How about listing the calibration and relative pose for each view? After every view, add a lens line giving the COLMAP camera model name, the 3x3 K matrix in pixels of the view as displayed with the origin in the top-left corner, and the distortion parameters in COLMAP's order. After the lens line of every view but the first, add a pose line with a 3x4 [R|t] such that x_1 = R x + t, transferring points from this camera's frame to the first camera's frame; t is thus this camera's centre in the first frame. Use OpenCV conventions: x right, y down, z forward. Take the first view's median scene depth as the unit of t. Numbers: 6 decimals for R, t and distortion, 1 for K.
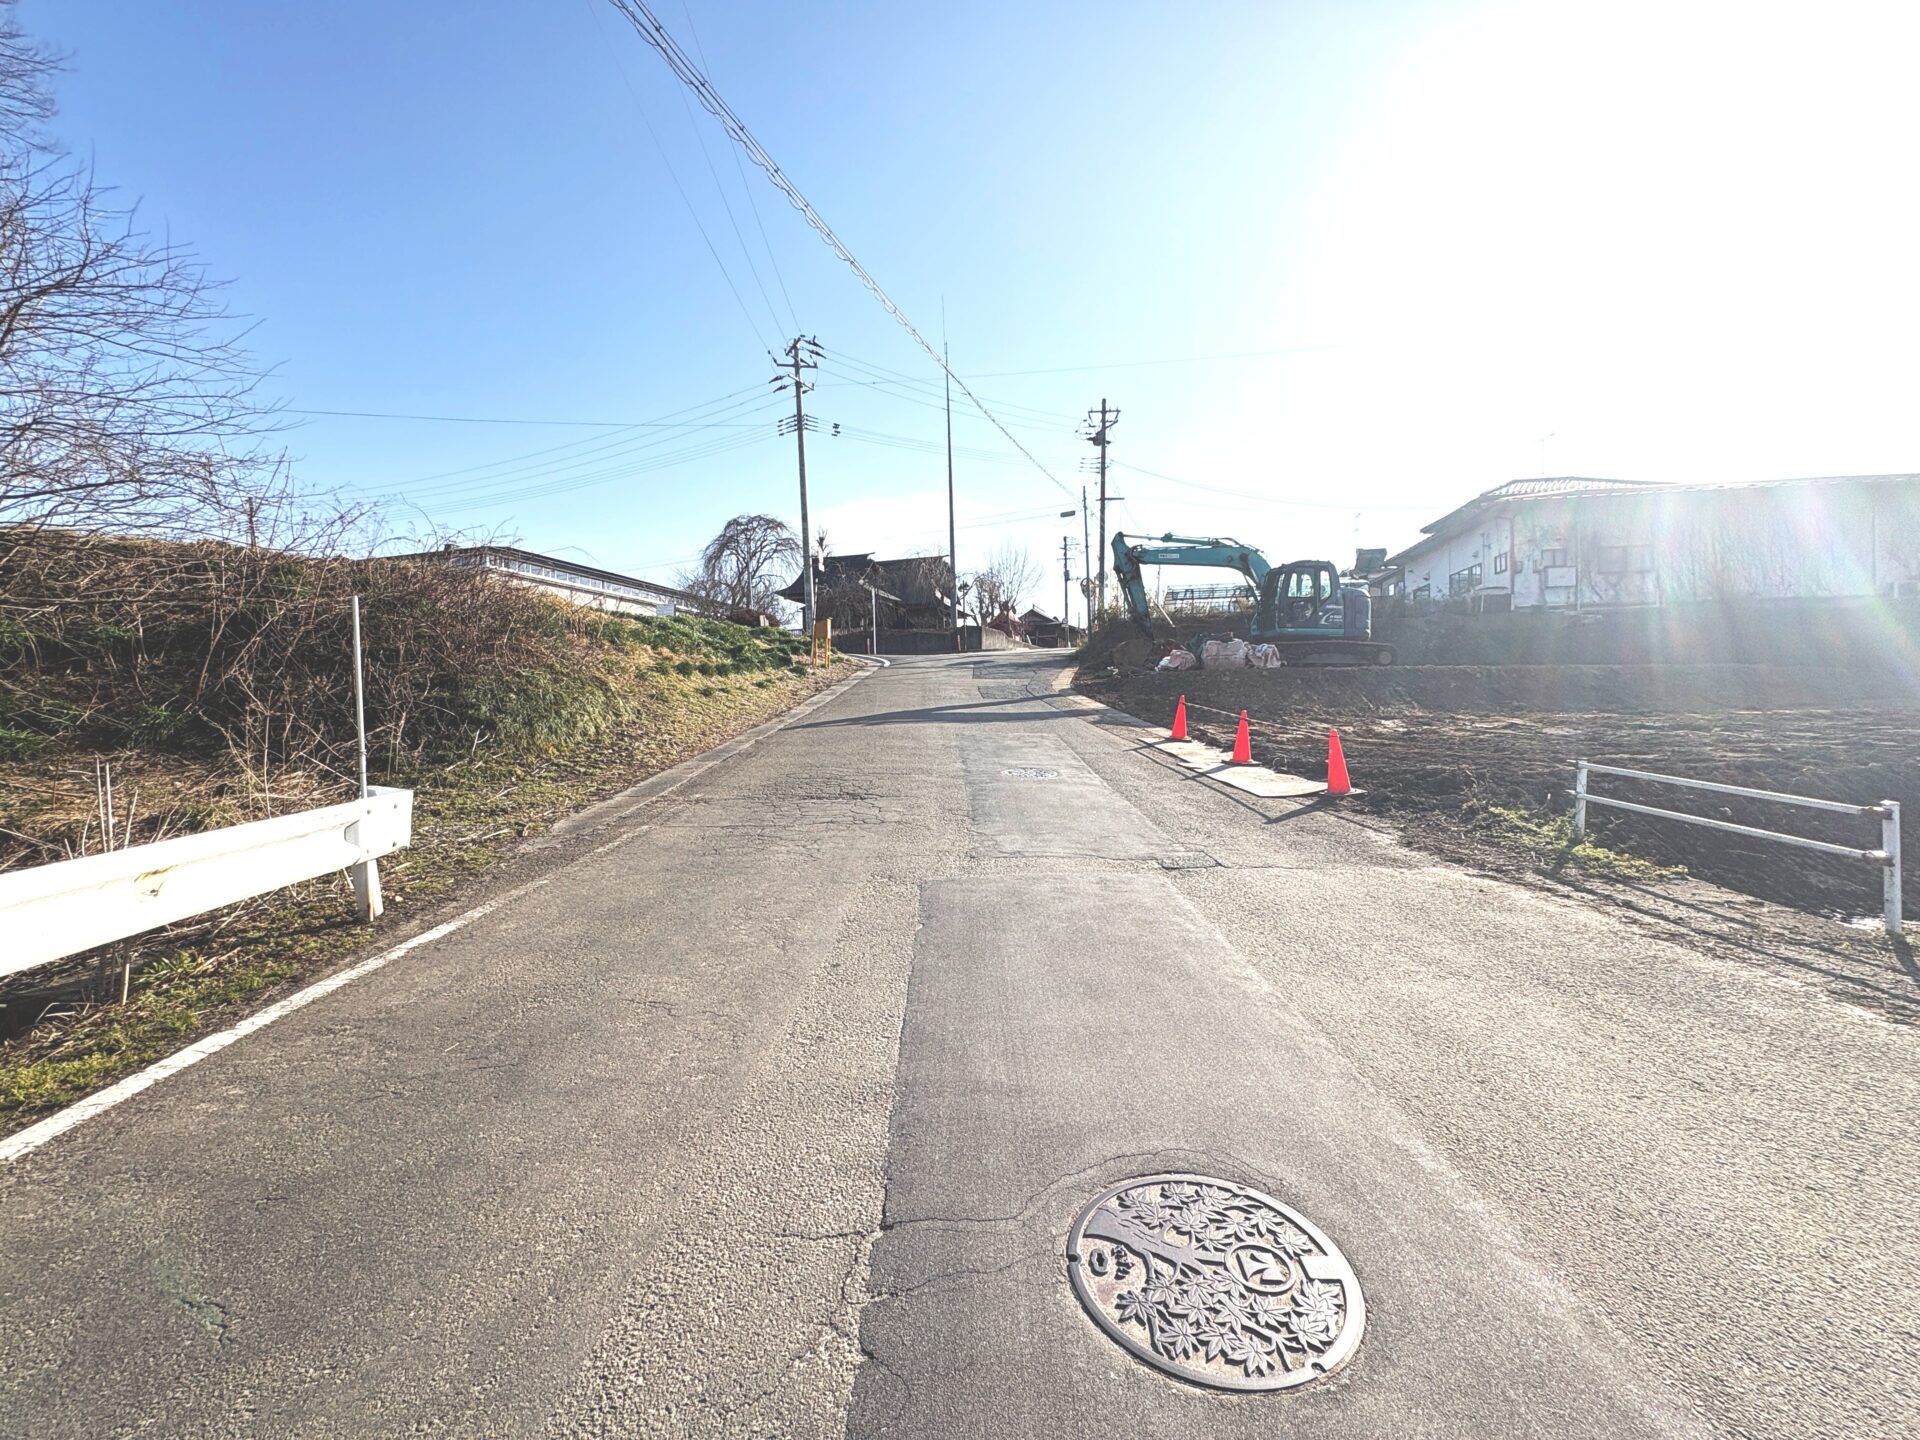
lens RADIAL K [[763.0, 0, 960.5], [0, 763.0, 721.5], [0, 0, 1]] dist [0.000142, 0.000203]
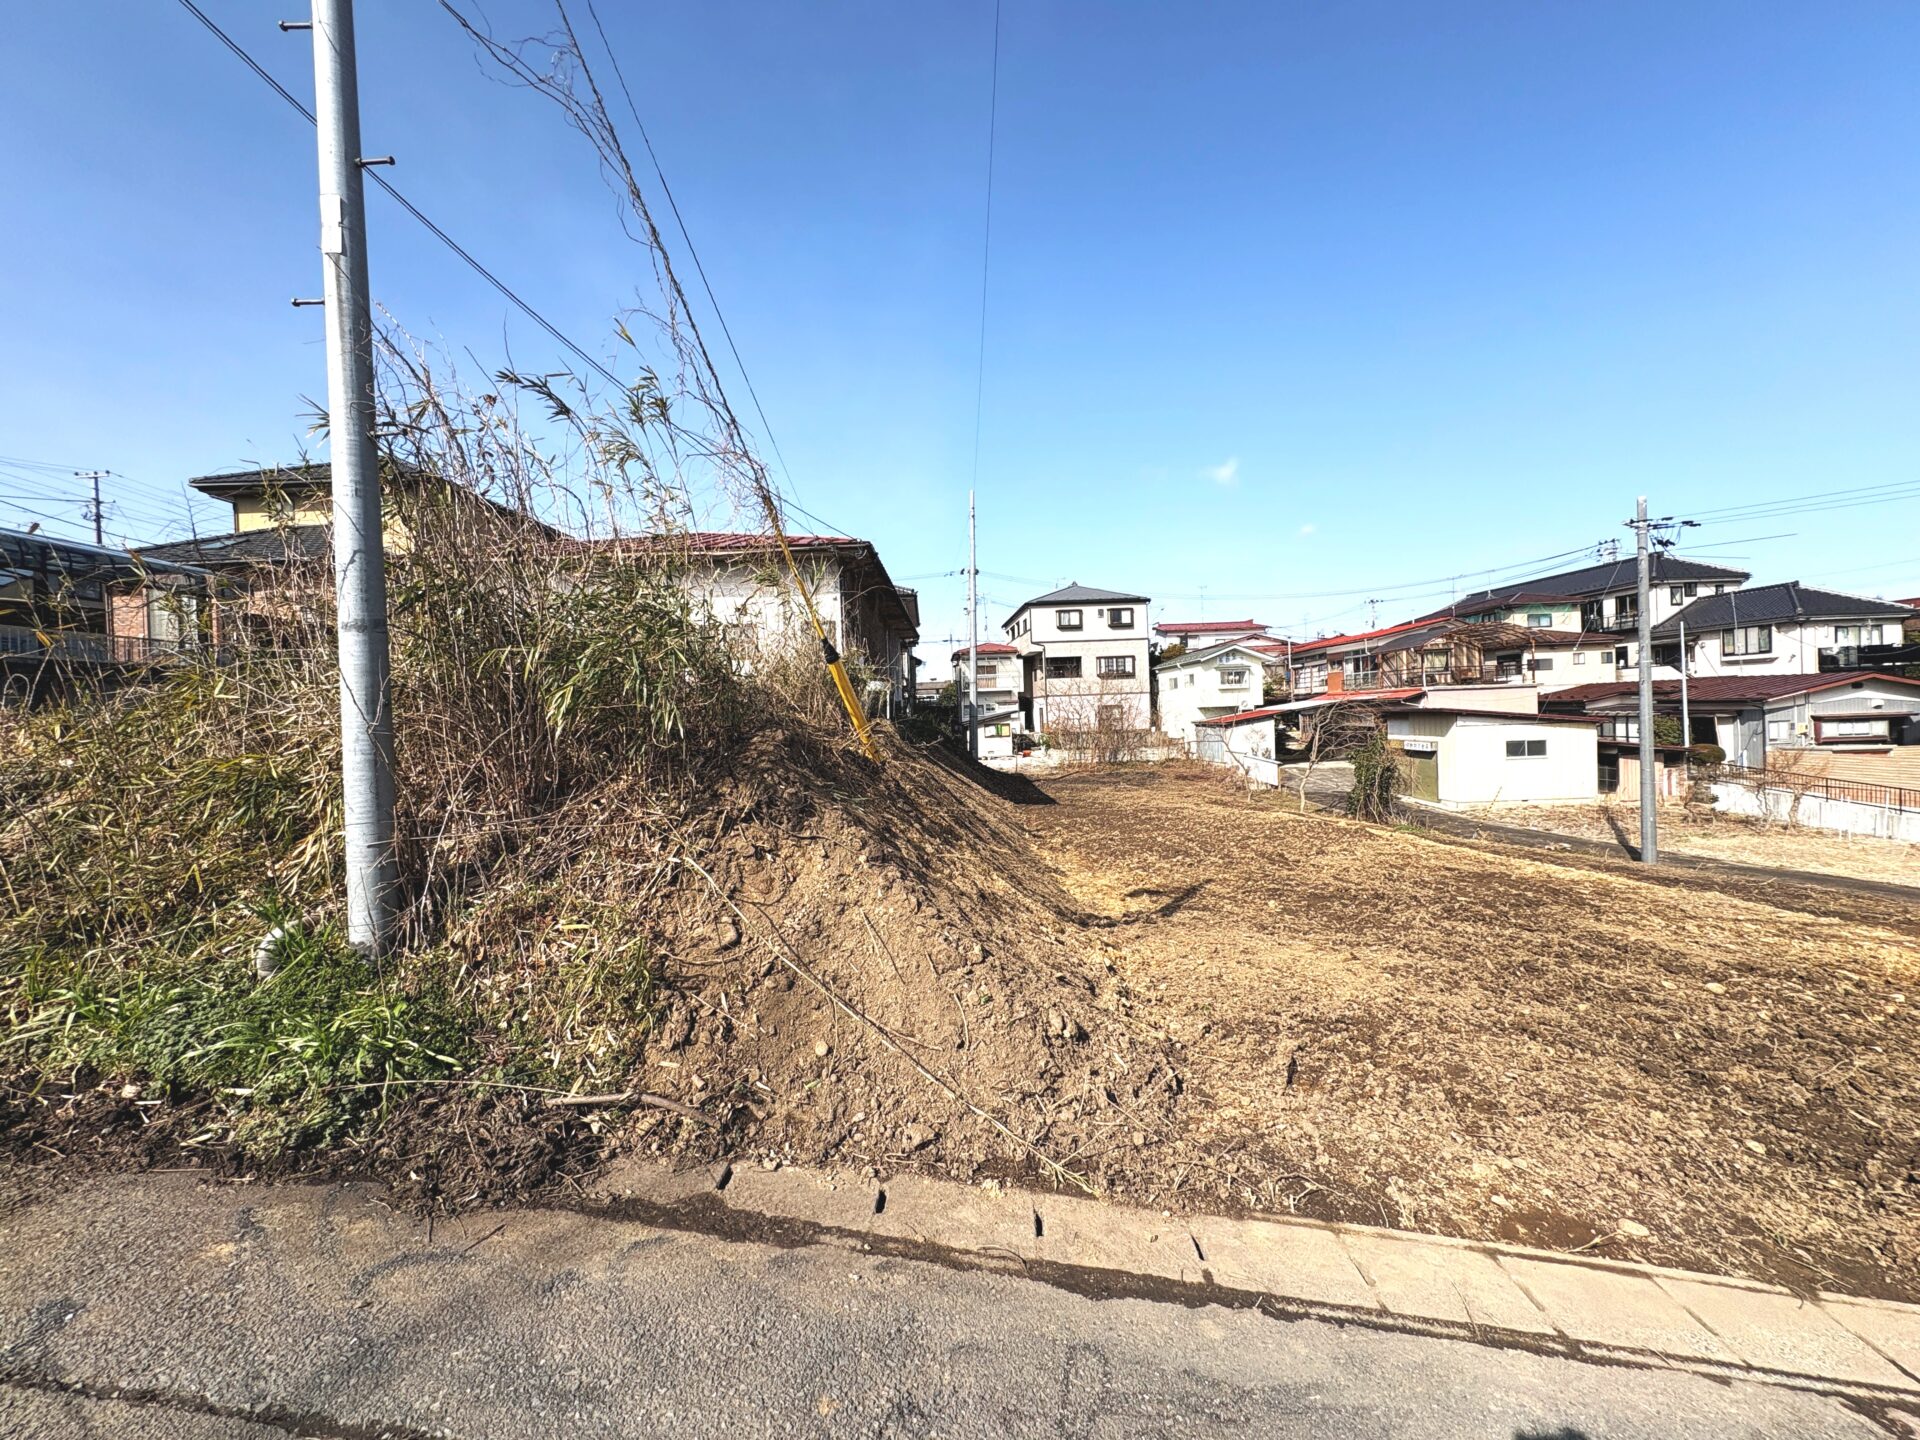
lens RADIAL K [[763.0, 0, 964.6], [0, 763.0, 721.2], [0, 0, 1]] dist [0.000142, 0.000203]
pose [[-0.176639, 0.007306, 0.984249, 0.053020], [0.033963, 0.999422, -0.001323, -0.103993], [-0.983690, 0.033195, -0.176785, 0.786559]]
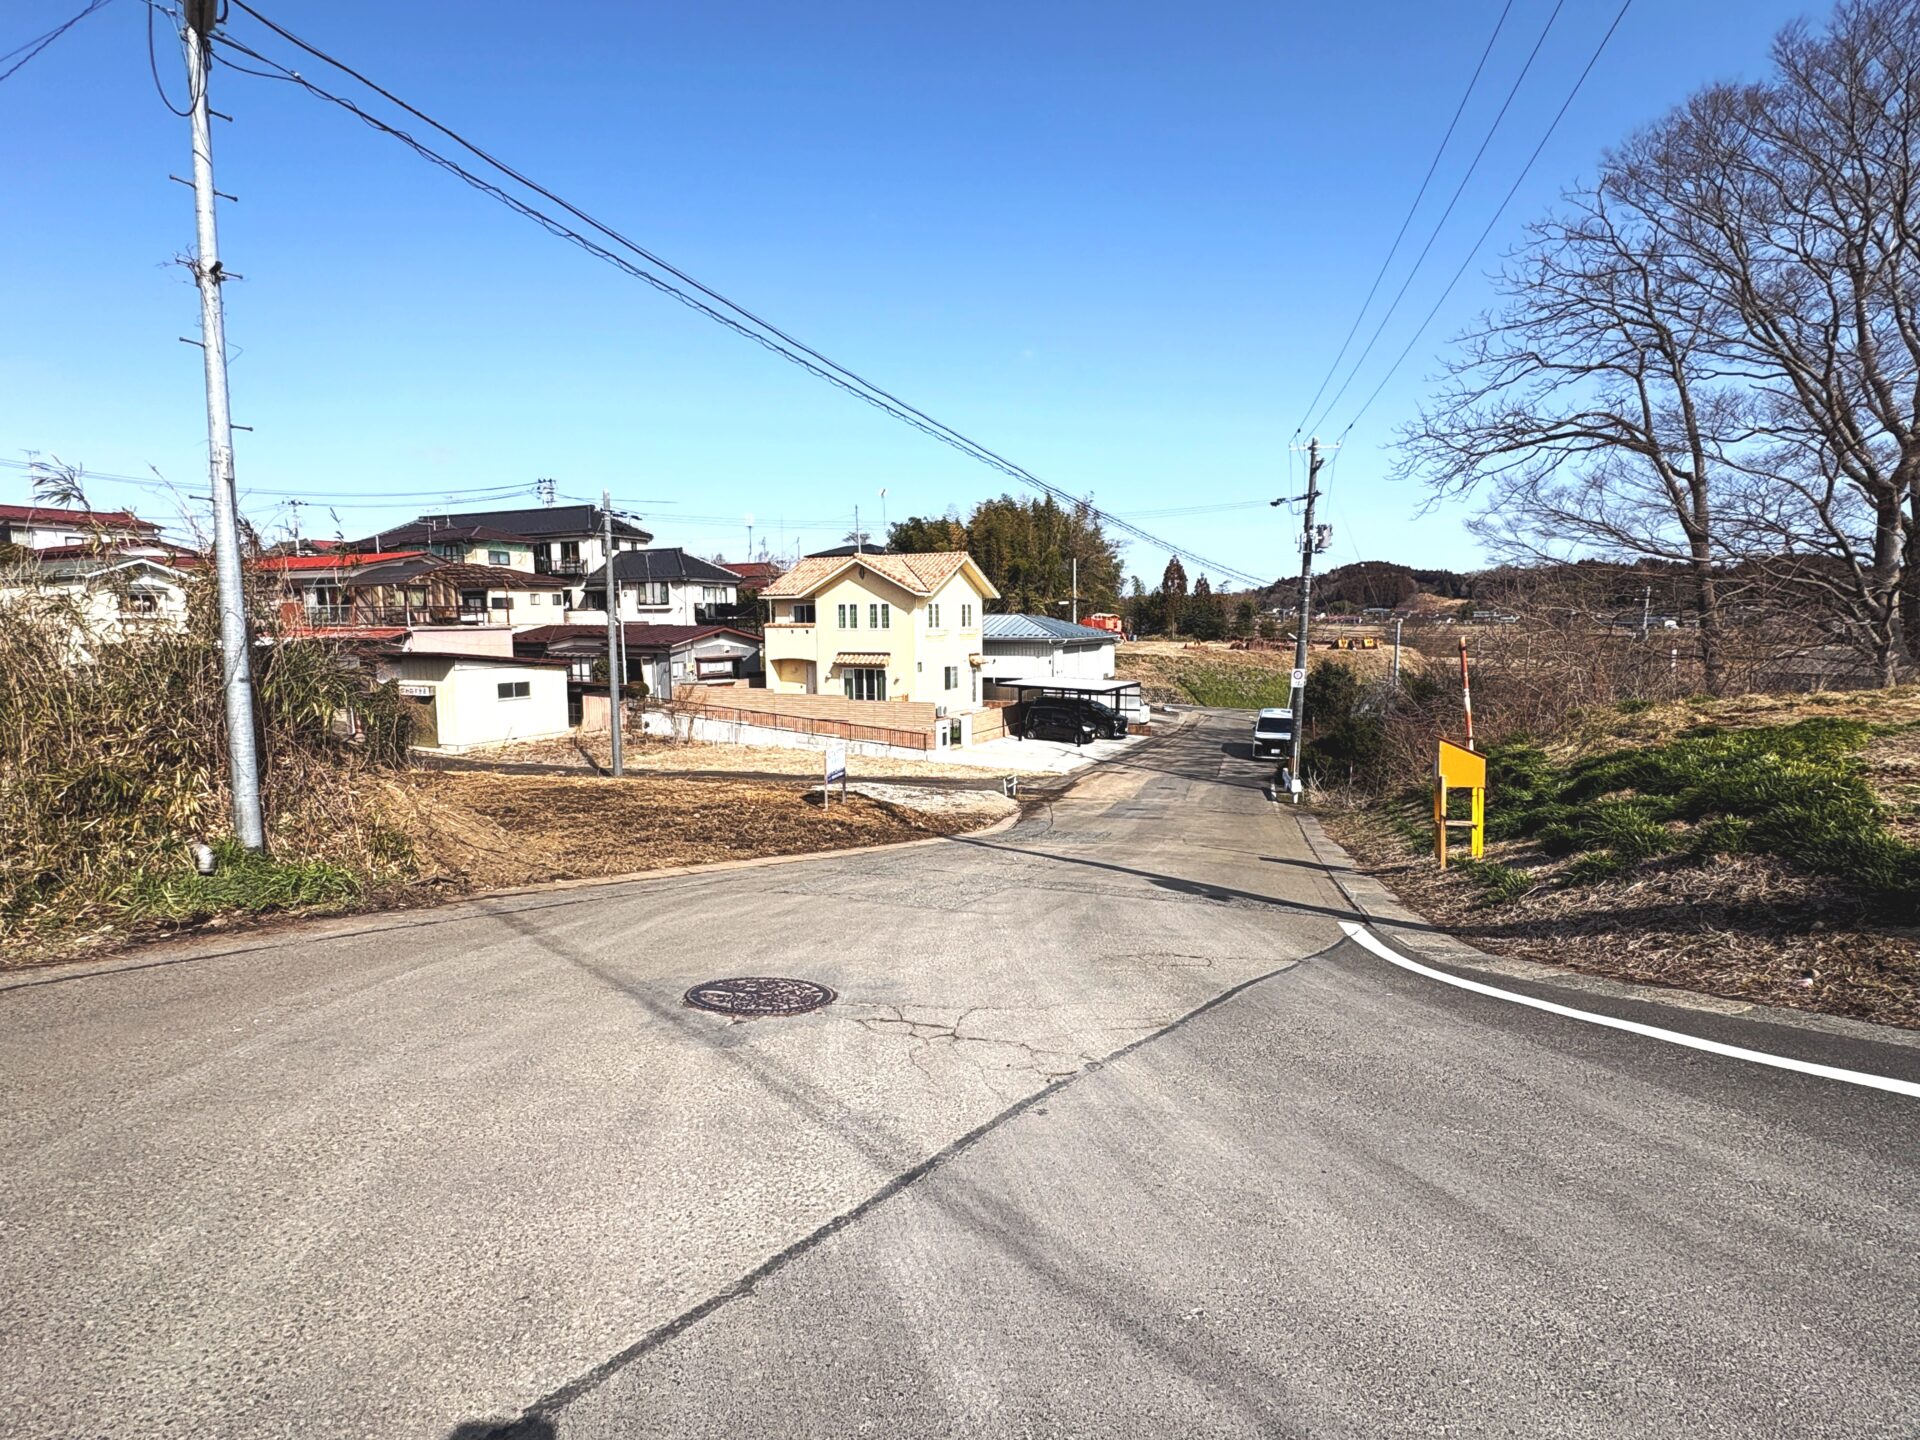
lens RADIAL K [[955.9, 0, 958.9], [0, 955.9, 719.8], [0, 0, 1]] dist [-0.002326, -0.000791]
pose [[-0.962716, -0.012386, 0.270232, -0.041208], [0.015412, 0.994817, 0.100502, -0.124653], [-0.270076, 0.100920, -0.957535, 0.974710]]
